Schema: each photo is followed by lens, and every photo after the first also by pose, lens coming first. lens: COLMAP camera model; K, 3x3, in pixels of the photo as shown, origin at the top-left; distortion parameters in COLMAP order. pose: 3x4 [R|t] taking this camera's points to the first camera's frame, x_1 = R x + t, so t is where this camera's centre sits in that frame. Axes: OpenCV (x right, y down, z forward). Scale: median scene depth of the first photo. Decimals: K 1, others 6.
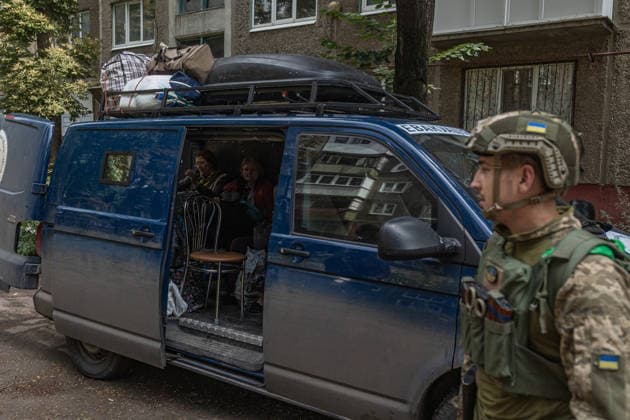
lens RADIAL K [[595.6, 0, 315.0], [0, 595.6, 210.0], [0, 0, 1]] dist [-0.016704, 0.023441]
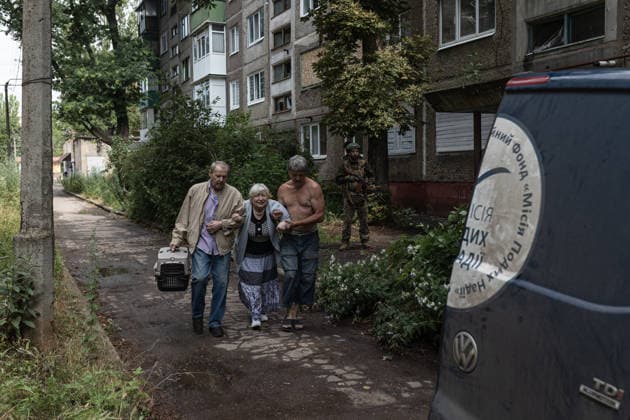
lens RADIAL K [[595.6, 0, 315.0], [0, 595.6, 210.0], [0, 0, 1]] dist [-0.016704, 0.023441]
pose [[0.898257, -0.007668, -0.439404, -0.507583], [-0.004558, 0.999631, -0.026763, -0.072713], [0.439447, 0.026043, 0.897891, 0.662384]]
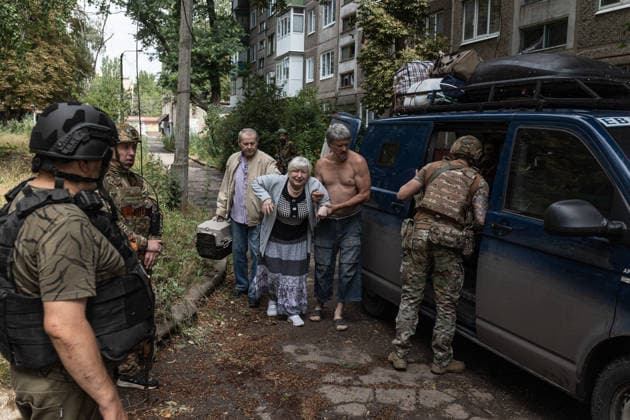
lens RADIAL K [[595.6, 0, 315.0], [0, 595.6, 210.0], [0, 0, 1]] dist [-0.016704, 0.023441]
pose [[0.827458, 0.060873, -0.558218, 0.220071], [-0.049873, 0.998145, 0.034918, 0.009943], [0.559308, -0.001053, 0.828959, -0.134963]]
